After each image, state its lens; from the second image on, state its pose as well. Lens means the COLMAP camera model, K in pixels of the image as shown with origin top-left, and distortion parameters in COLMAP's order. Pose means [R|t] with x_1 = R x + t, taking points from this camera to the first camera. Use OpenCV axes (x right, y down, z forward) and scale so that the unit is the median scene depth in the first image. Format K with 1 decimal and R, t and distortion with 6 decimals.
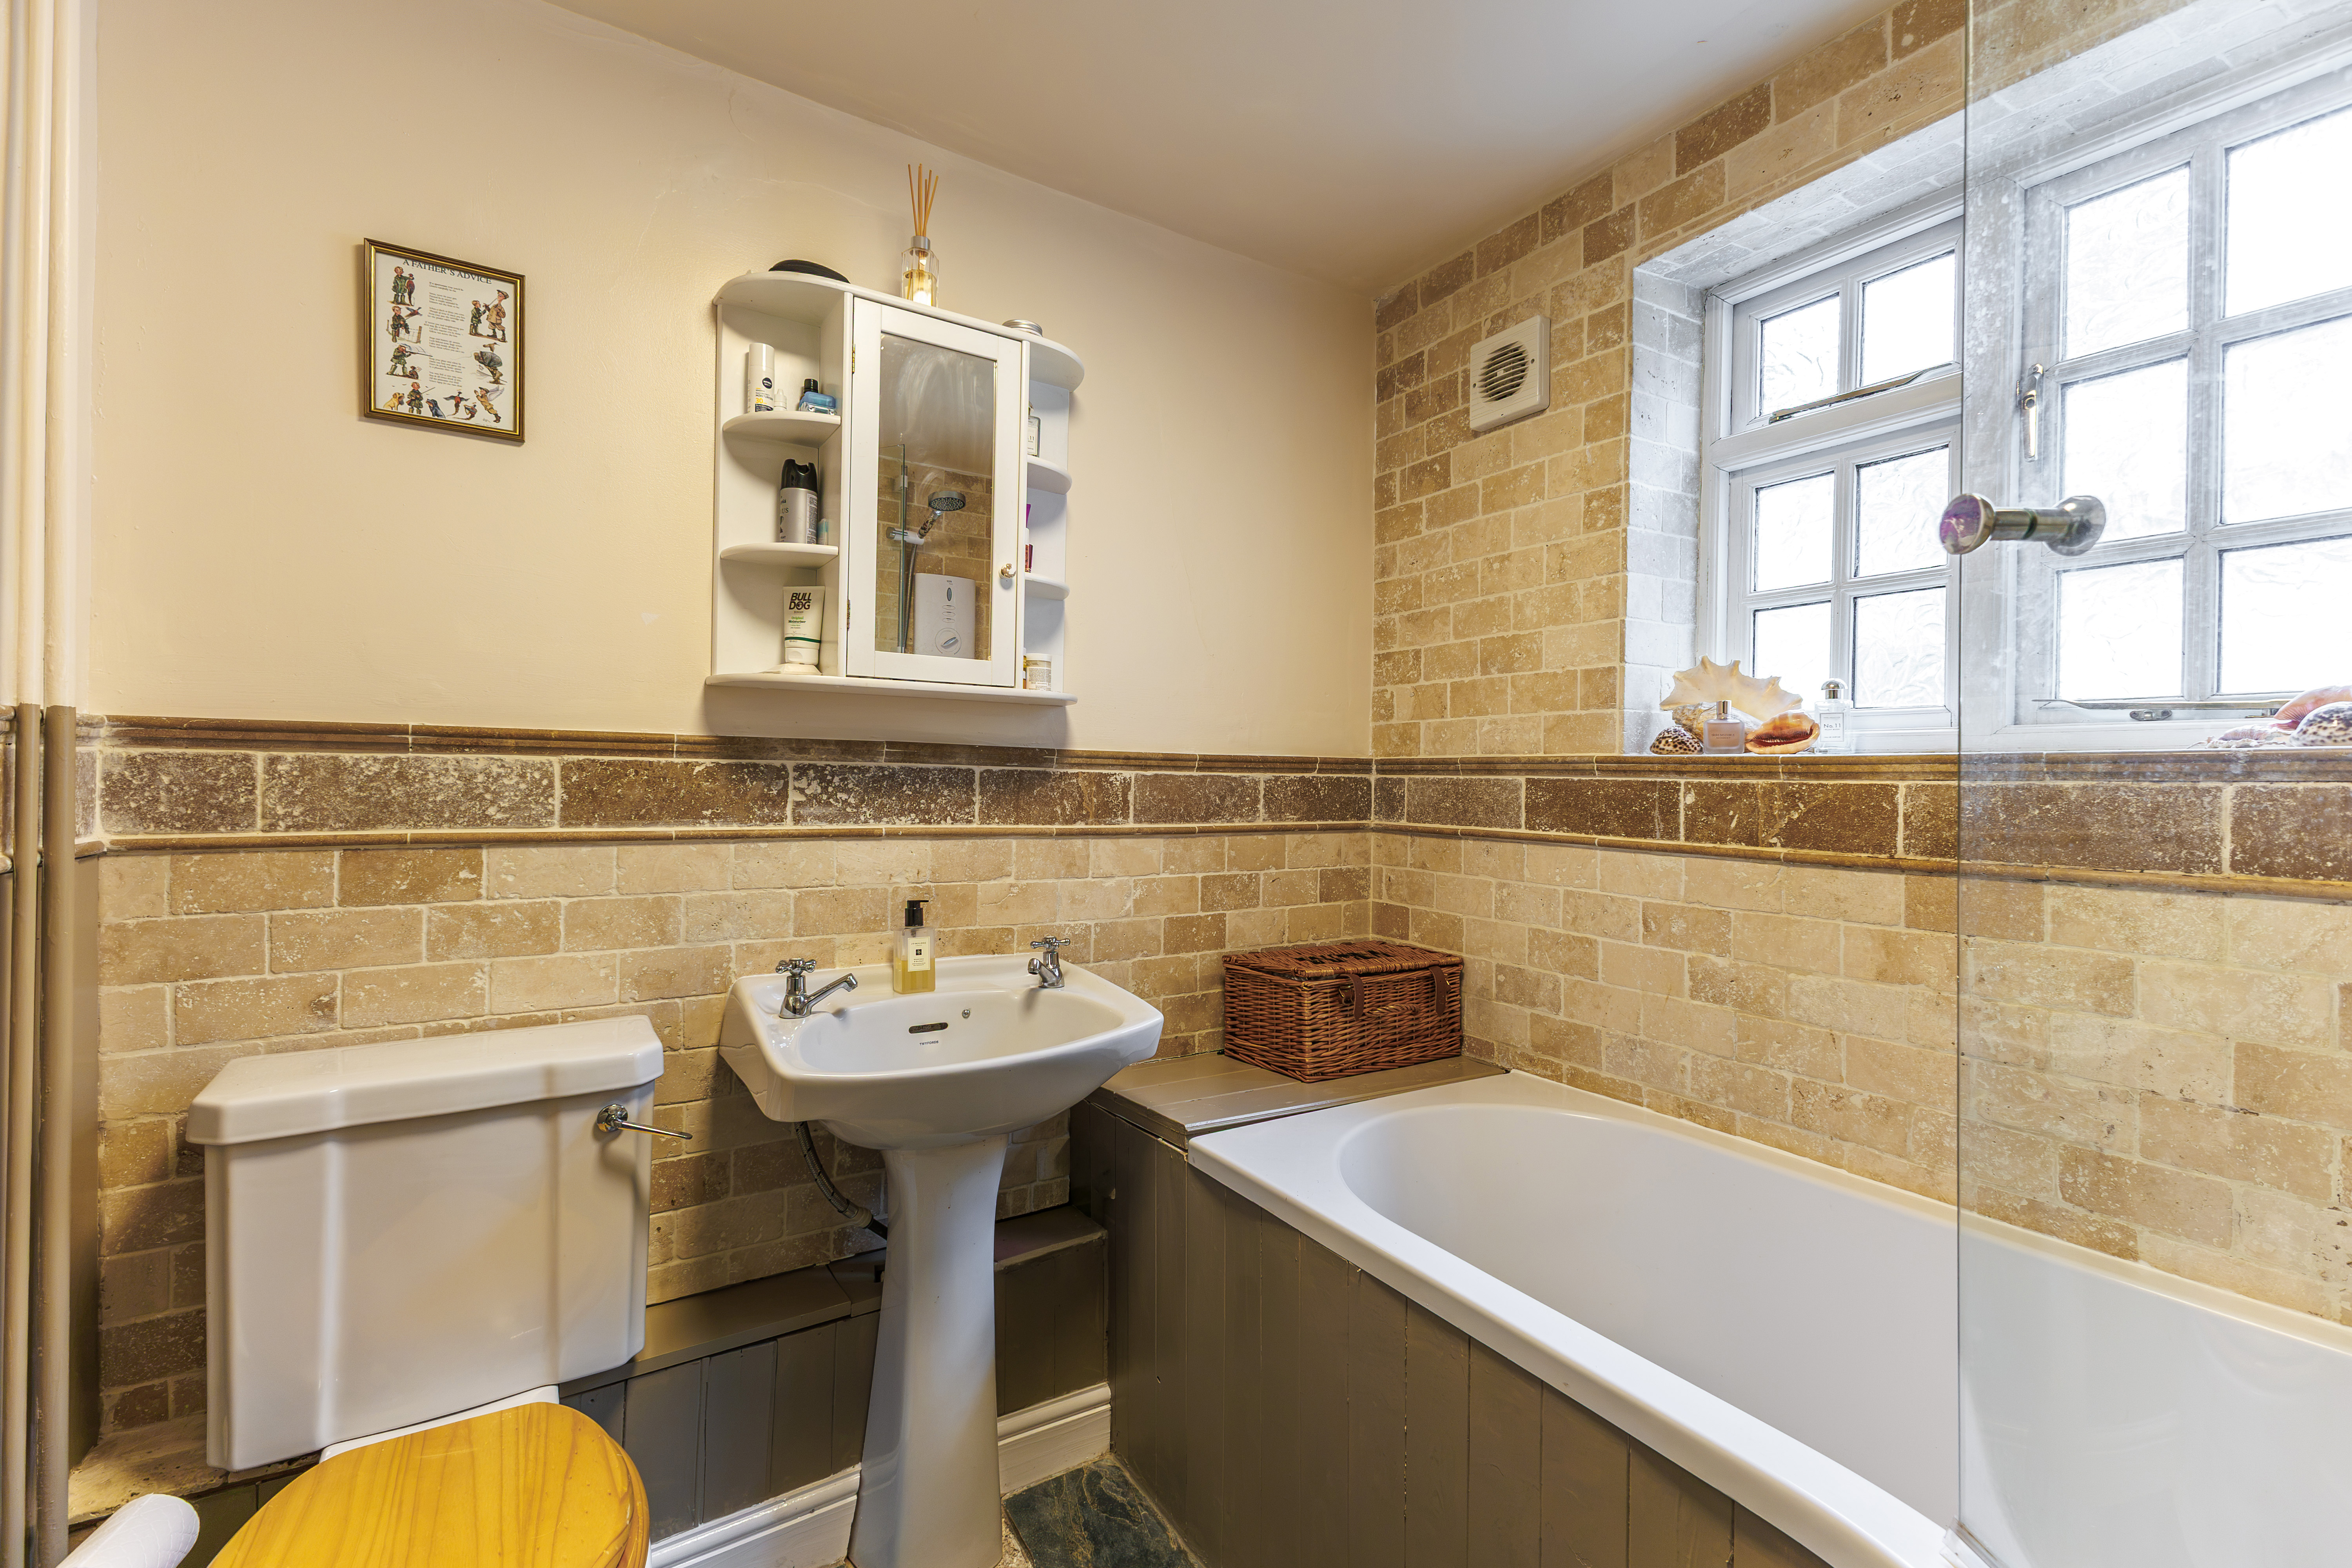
lens RADIAL K [[1025.9, 0, 1170.3], [0, 1025.9, 776.3], [0, 0, 1]] dist [0.002723, -0.000036]
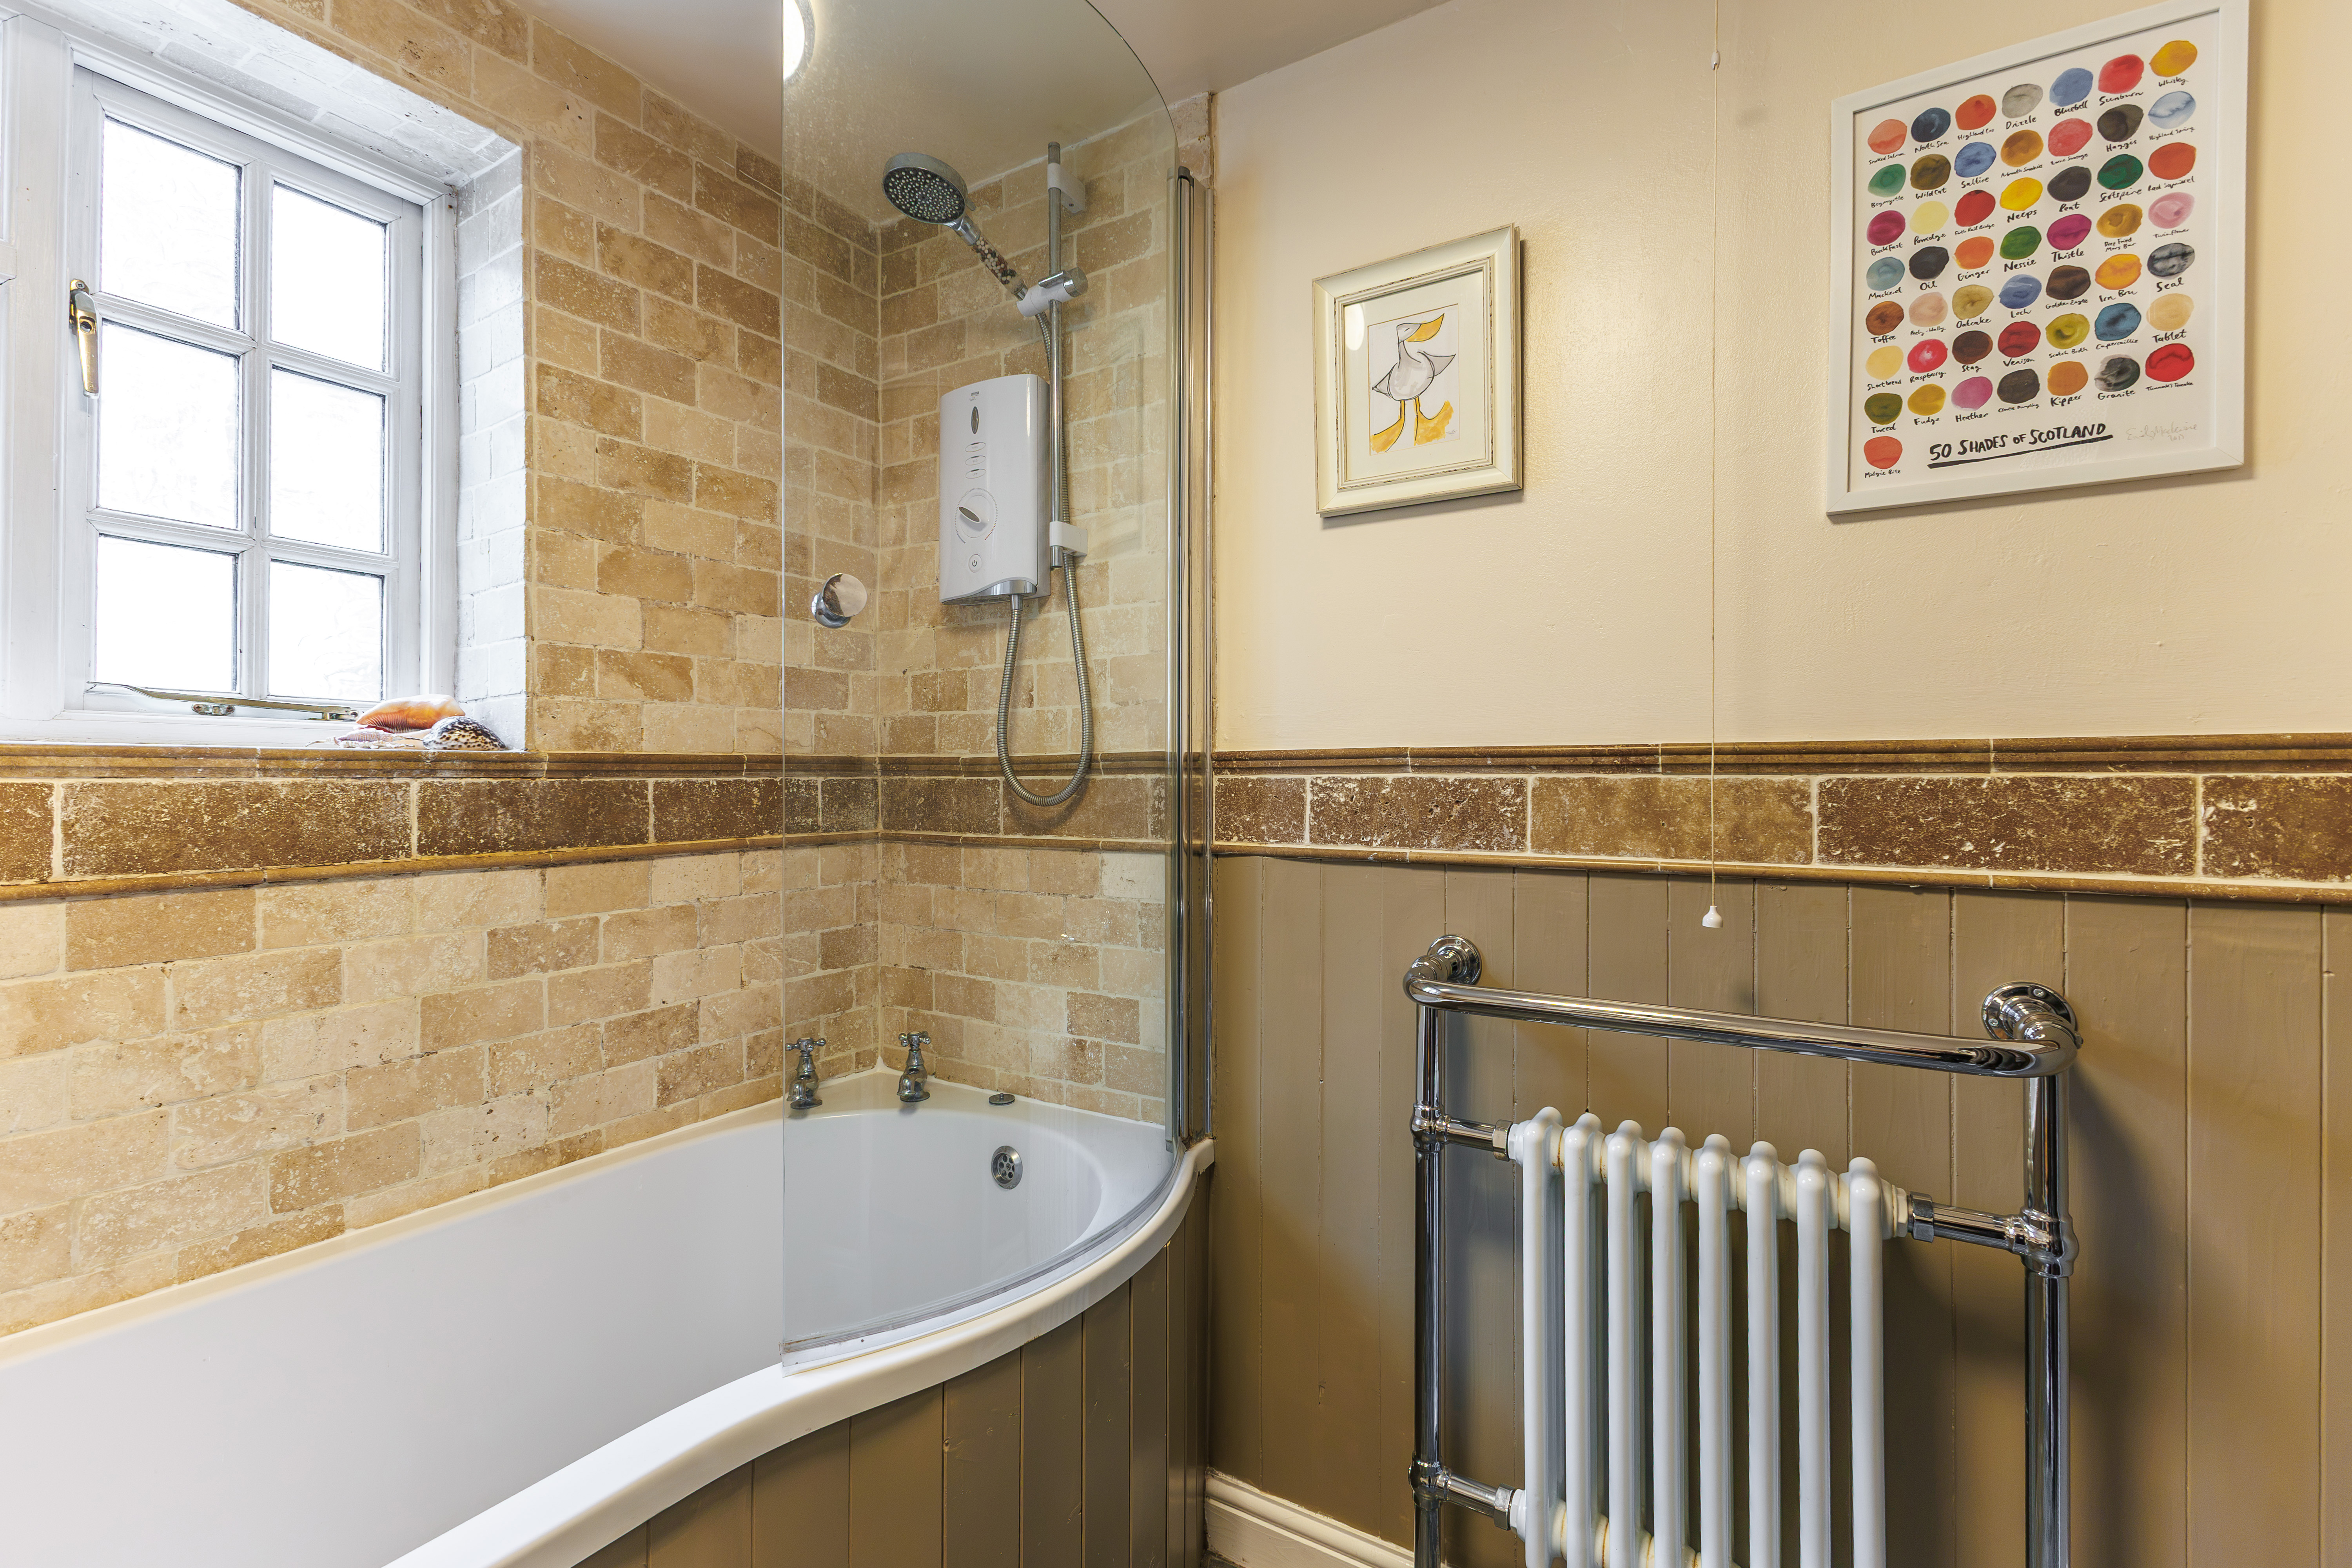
lens RADIAL K [[1025.9, 0, 1170.3], [0, 1025.9, 776.3], [0, 0, 1]] dist [0.002723, -0.000036]
pose [[-0.441356, -0.005990, 0.897312, -0.364849], [-0.006224, 0.999974, 0.003614, -0.005702], [-0.897310, -0.003990, -0.441382, 0.680085]]
